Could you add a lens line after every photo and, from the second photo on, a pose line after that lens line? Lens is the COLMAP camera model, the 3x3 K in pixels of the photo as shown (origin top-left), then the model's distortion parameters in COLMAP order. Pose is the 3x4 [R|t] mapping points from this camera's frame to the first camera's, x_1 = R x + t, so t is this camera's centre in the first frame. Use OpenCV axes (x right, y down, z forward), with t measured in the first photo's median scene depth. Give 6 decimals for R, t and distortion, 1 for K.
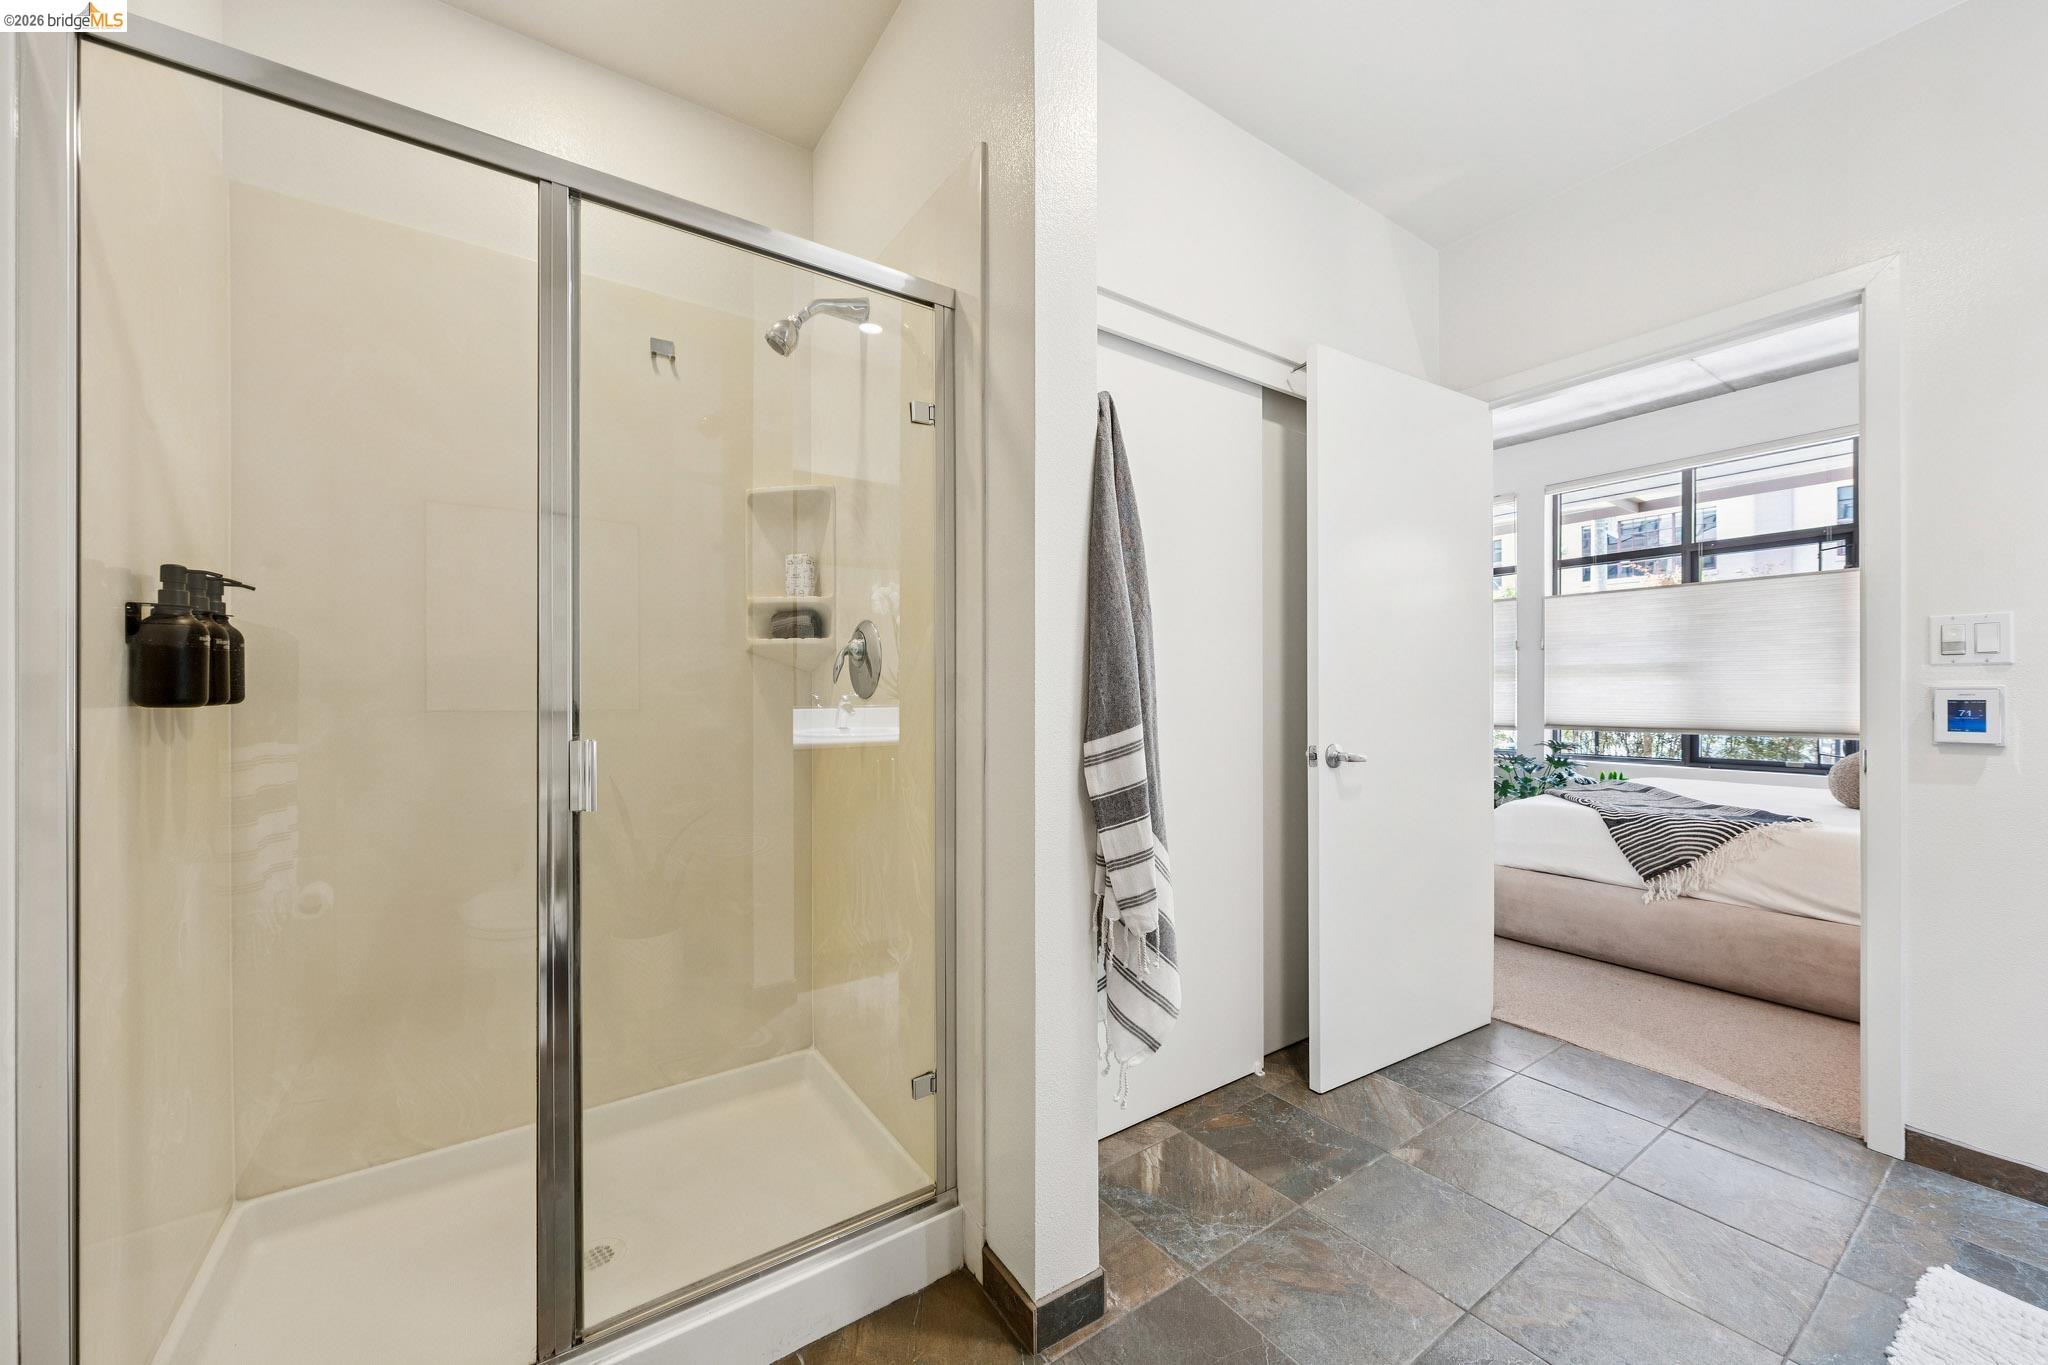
lens RADIAL K [[796.4, 0, 1016.1], [0, 796.4, 691.3], [0, 0, 1]] dist [-0.000834, -0.000118]
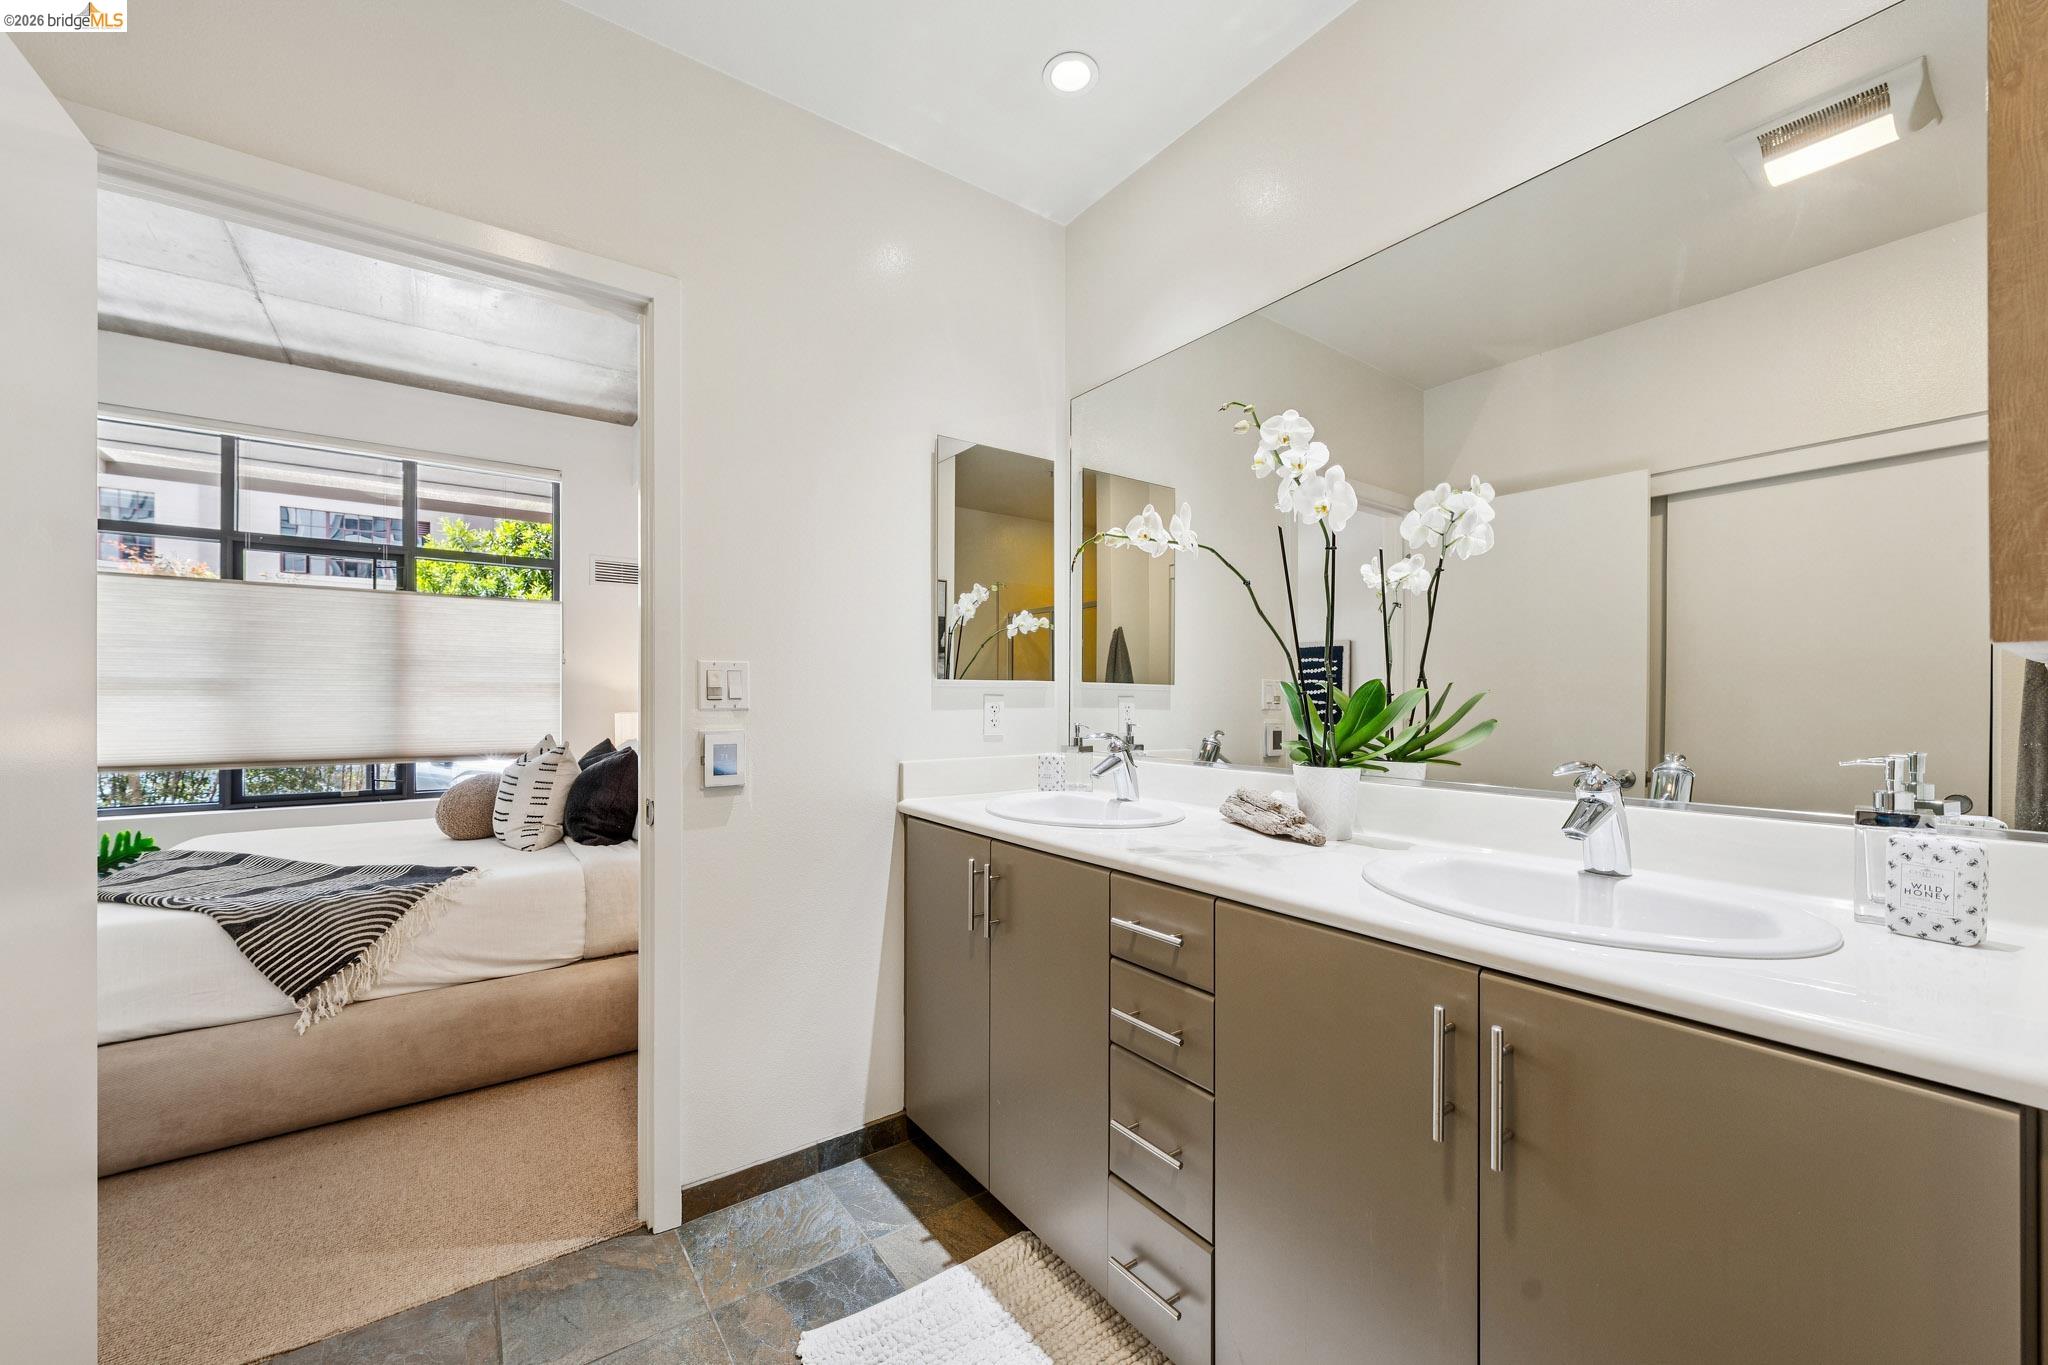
lens RADIAL K [[796.4, 0, 1003.6], [0, 796.4, 699.5], [0, 0, 1]] dist [-0.000834, -0.000118]
pose [[0.012124, 0.002416, 0.999924, 0.098195], [-0.002077, 0.999995, -0.002391, -0.027157], [-0.999924, -0.002048, 0.012129, 0.373910]]
